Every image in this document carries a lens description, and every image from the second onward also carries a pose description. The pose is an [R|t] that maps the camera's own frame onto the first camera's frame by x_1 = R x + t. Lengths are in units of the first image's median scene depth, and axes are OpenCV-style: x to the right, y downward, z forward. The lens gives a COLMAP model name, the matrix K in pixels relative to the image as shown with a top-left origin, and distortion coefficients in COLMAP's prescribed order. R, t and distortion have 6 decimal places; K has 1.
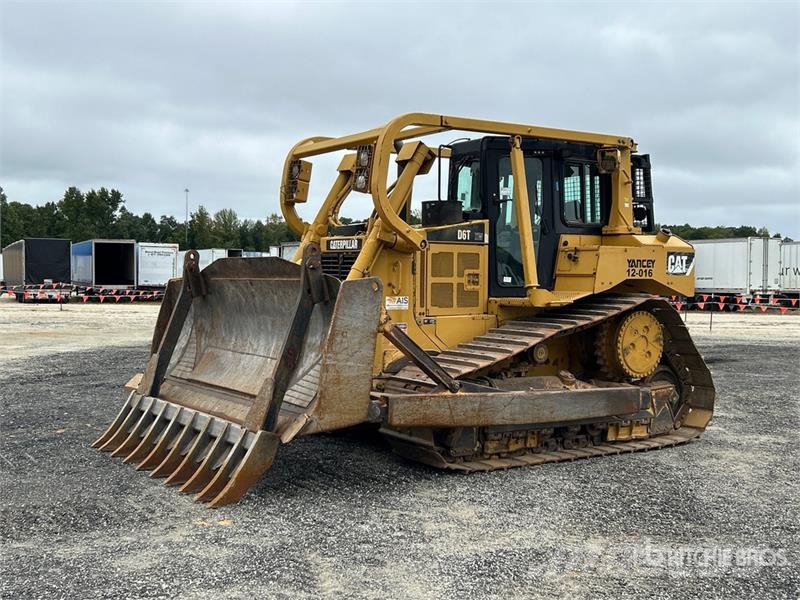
lens RADIAL K [[874.5, 0, 379.9], [0, 874.5, 311.2], [0, 0, 1]] dist [0.087199, -0.013487]
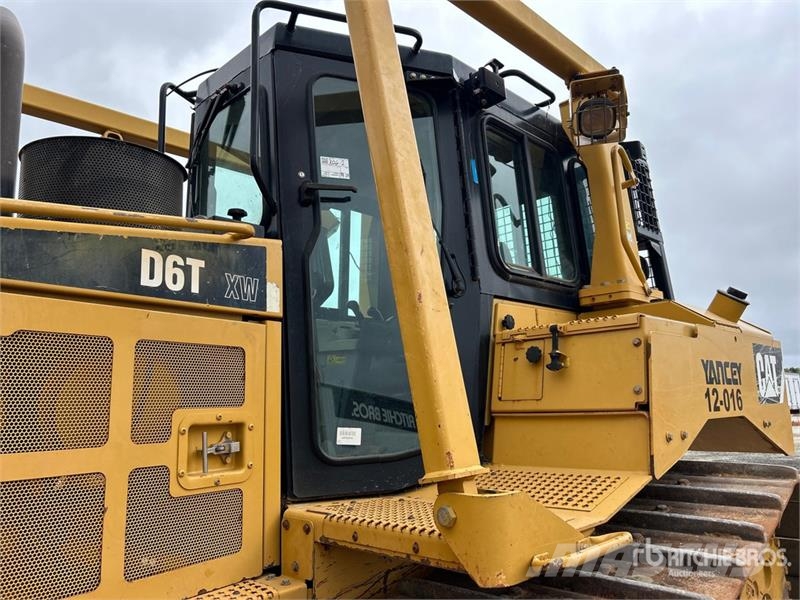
lens RADIAL K [[603.7, 0, 400.0], [0, 603.7, 300.0], [0, 0, 1]] dist [0.070660, -0.074870]
pose [[0.978280, -0.003432, 0.207261, 0.121297], [0.048928, 0.975434, -0.214792, -0.036699], [-0.201432, 0.220267, 0.954415, 0.798277]]
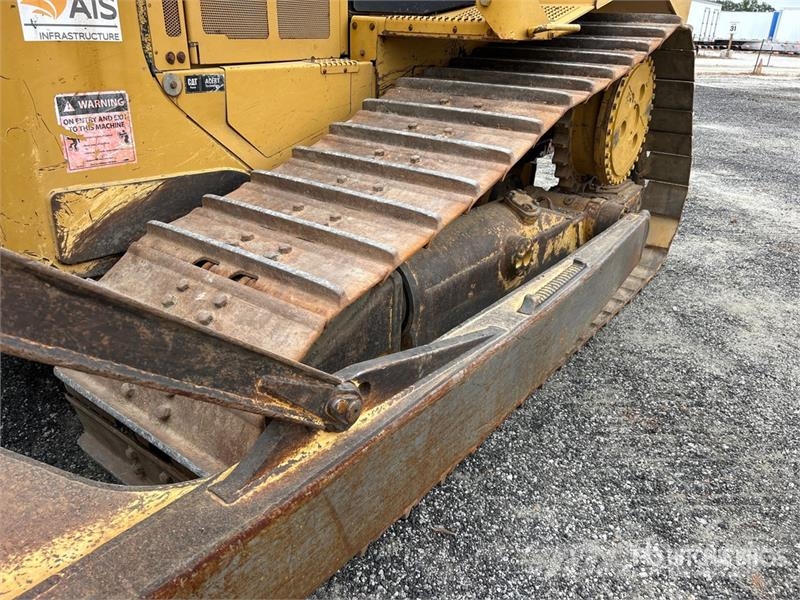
lens RADIAL K [[596.4, 0, 400.0], [0, 596.4, 300.0], [0, 0, 1]] dist [0.058557, -0.067725]
pose [[0.944750, -0.117514, 0.306002, 0.044477], [-0.009776, 0.923012, 0.384646, -0.000782], [-0.327645, -0.366386, 0.870867, 0.703779]]
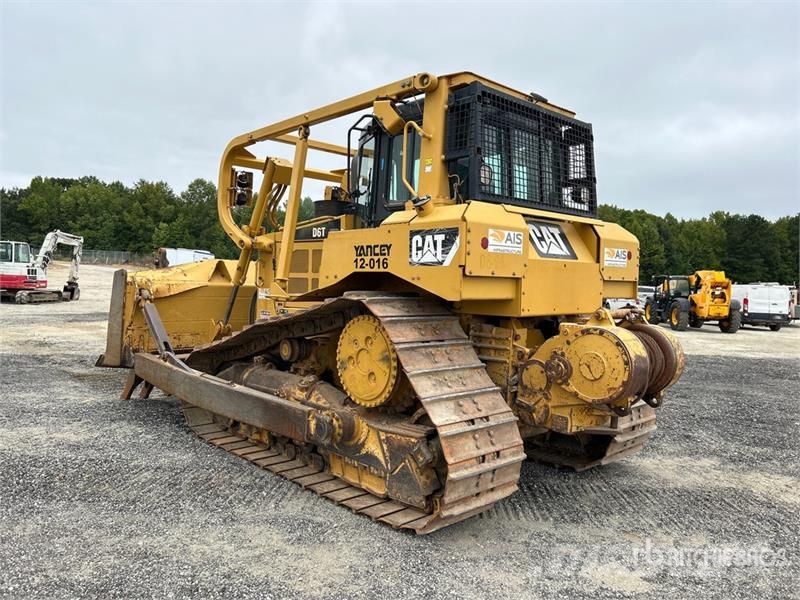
lens RADIAL K [[596.4, 0, 400.0], [0, 596.4, 300.0], [0, 0, 1]] dist [0.058557, -0.067725]
pose [[0.173500, 0.023665, -0.984550, 0.799198], [-0.062307, 0.997972, 0.013007, -0.021335], [0.982861, 0.059088, 0.174623, 0.953281]]
